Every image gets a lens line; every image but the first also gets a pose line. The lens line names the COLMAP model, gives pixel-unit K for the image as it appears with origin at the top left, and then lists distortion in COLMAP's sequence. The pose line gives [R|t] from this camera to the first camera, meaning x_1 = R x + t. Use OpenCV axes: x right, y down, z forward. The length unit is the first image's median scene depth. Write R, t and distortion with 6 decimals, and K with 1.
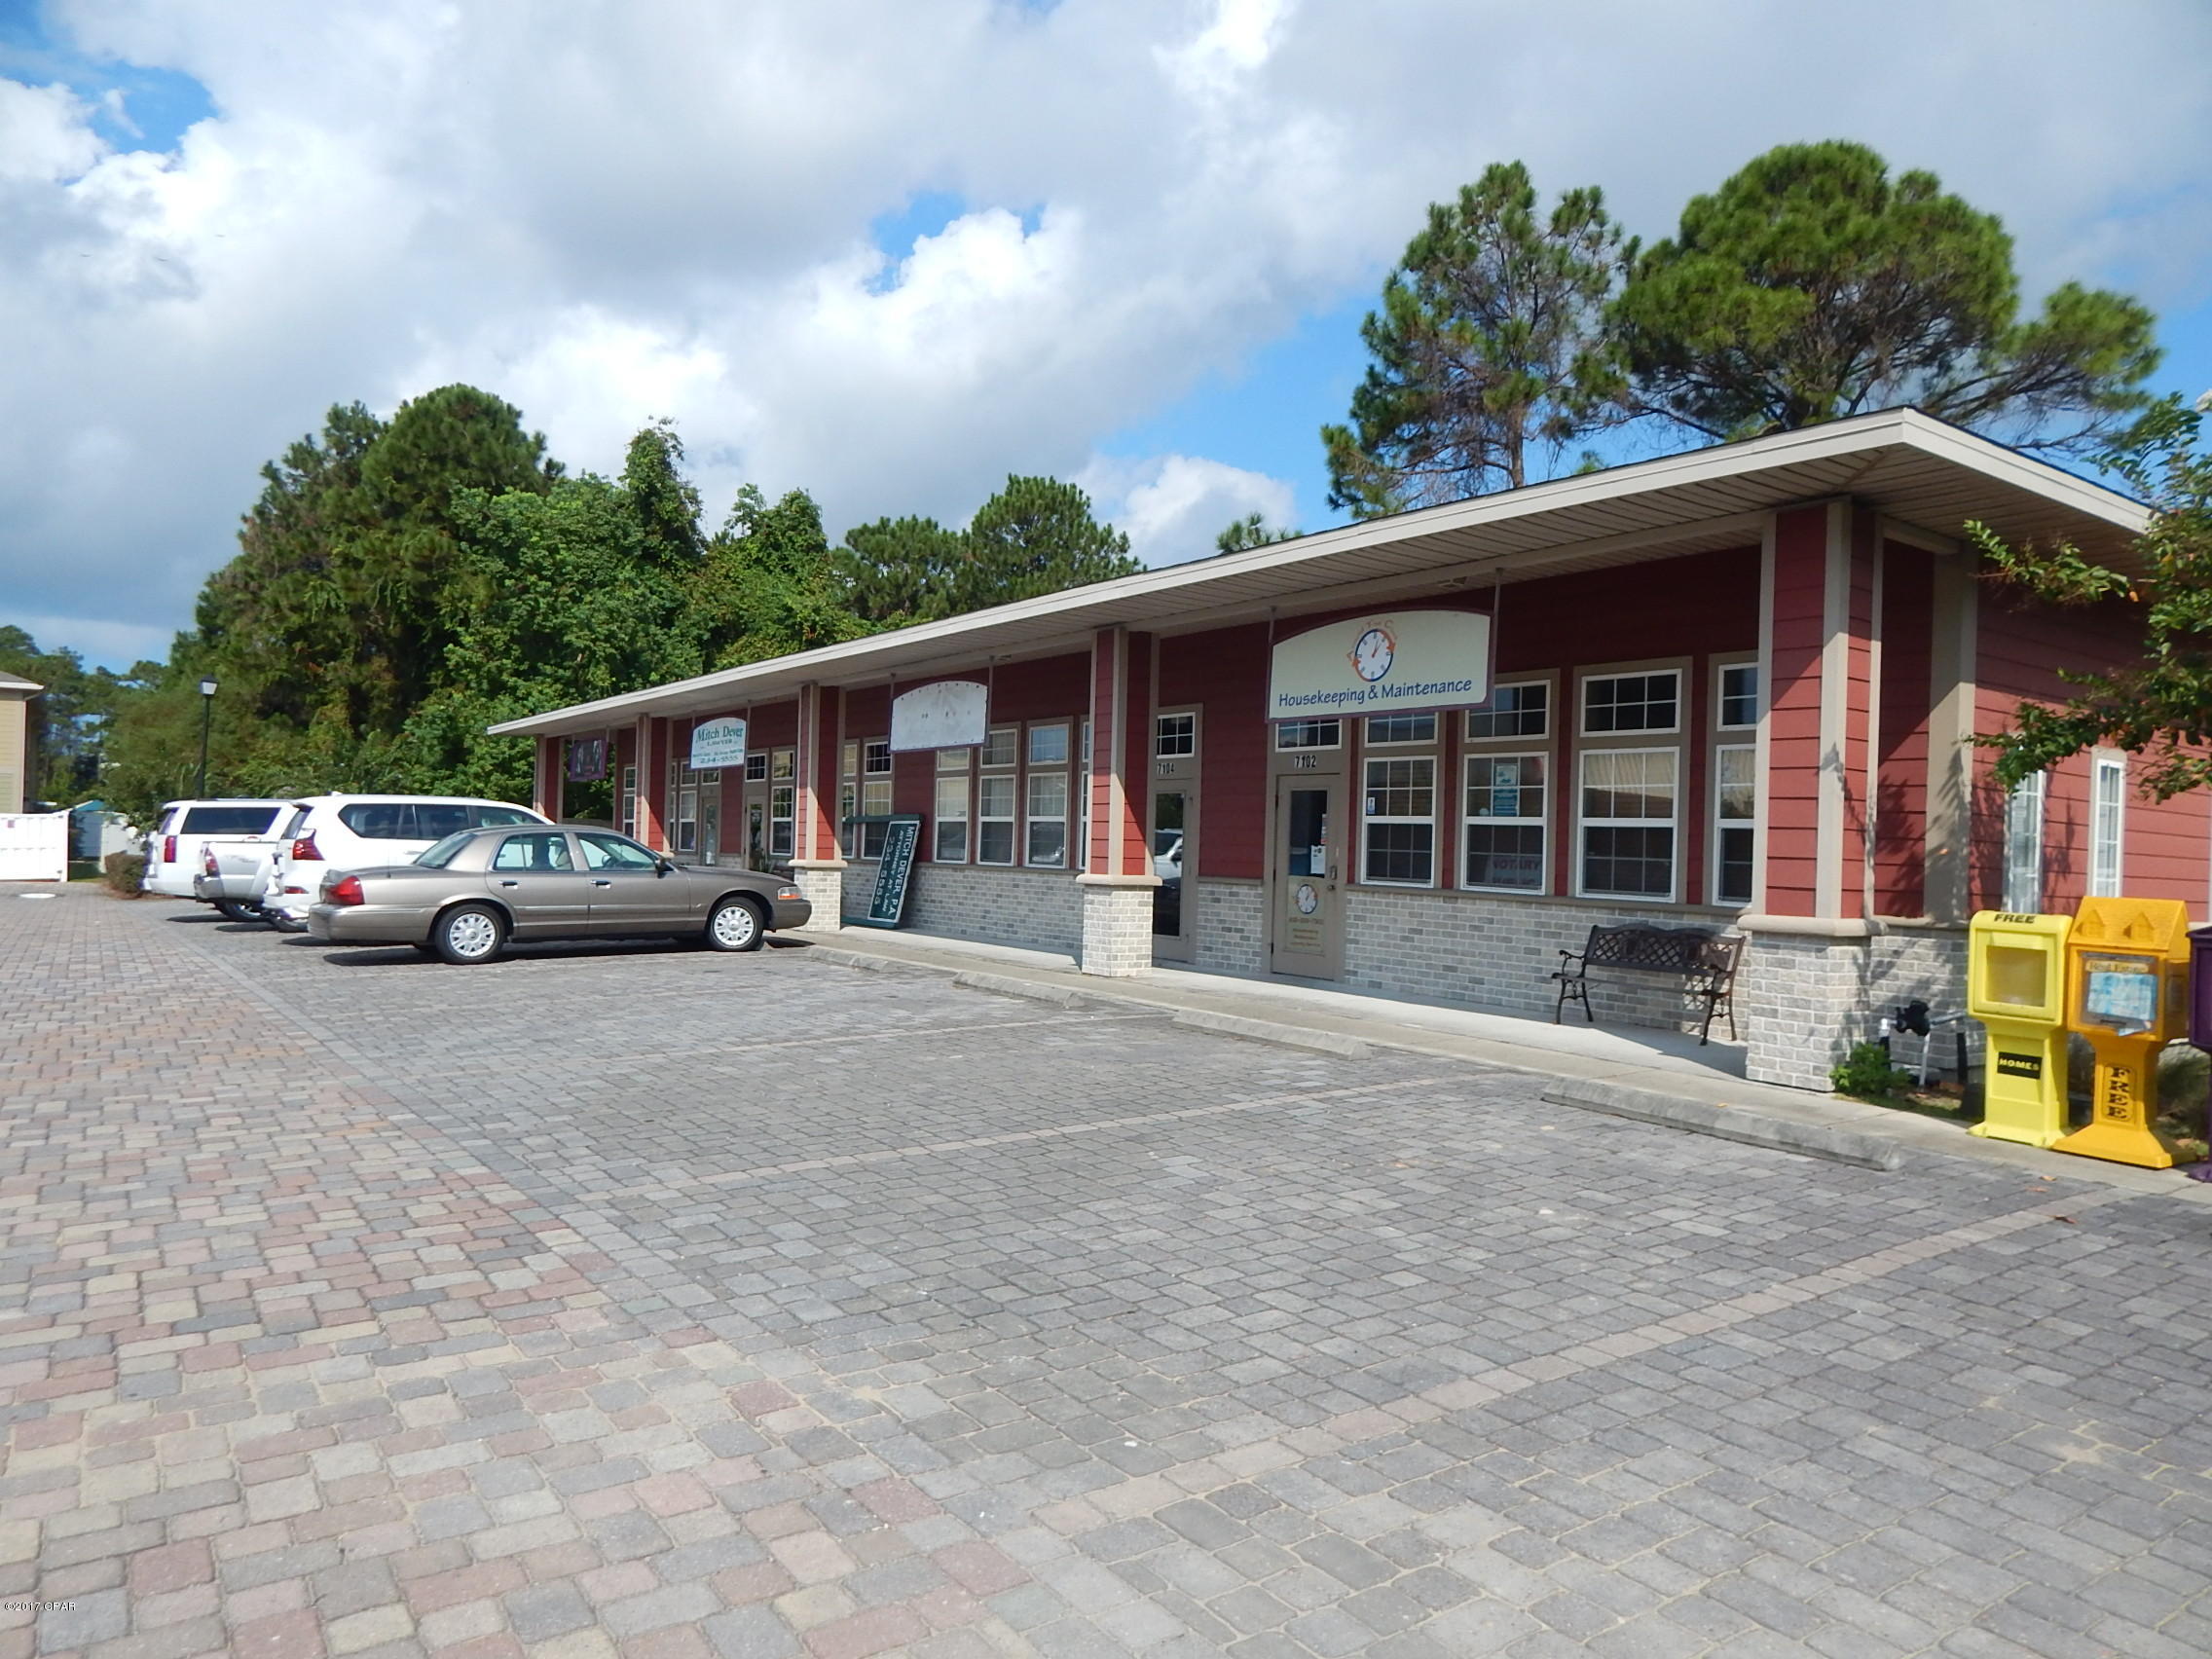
lens RADIAL K [[1449.2, 0, 1106.0], [0, 1449.2, 829.5], [0, 0, 1]] dist [-0.003512, -0.001025]
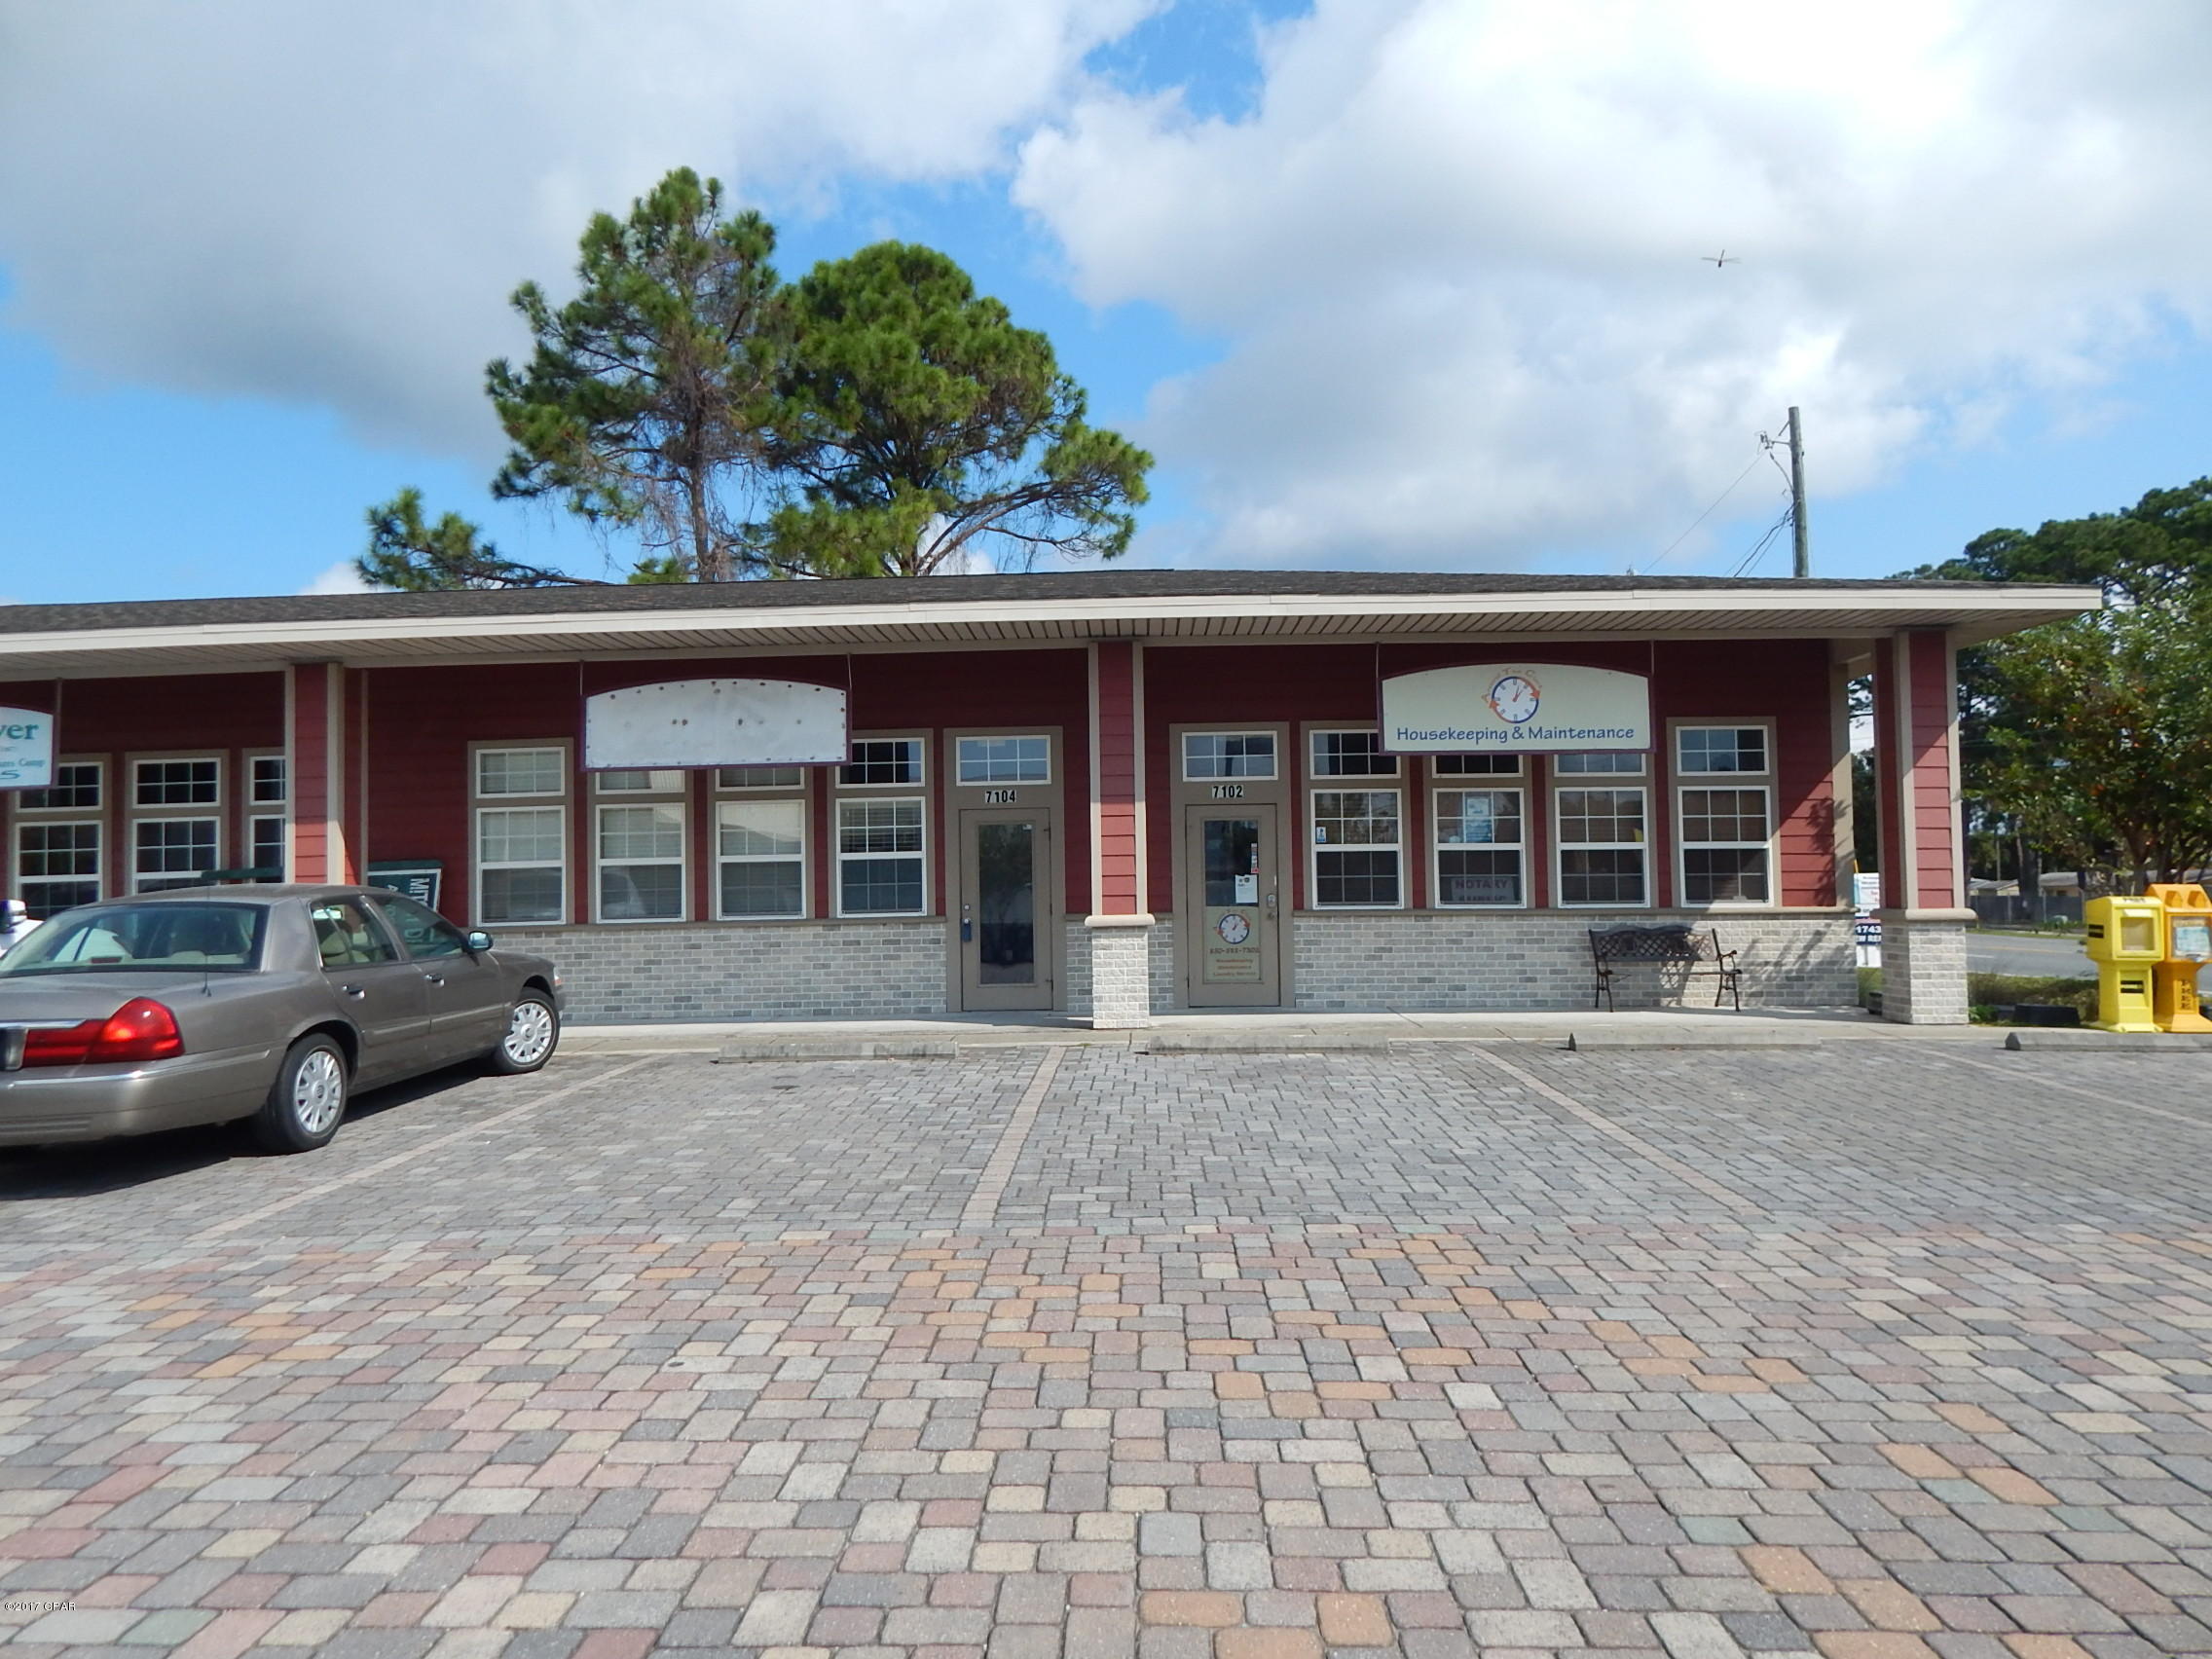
lens RADIAL K [[1422.6, 0, 1039.0], [0, 1422.6, 828.8], [0, 0, 1]] dist [-0.080750, 0.050107]
pose [[0.637036, -0.010258, 0.770766, -0.706513], [0.020189, 0.999790, -0.003380, -0.020241], [-0.770570, 0.017714, 0.637109, 0.479474]]
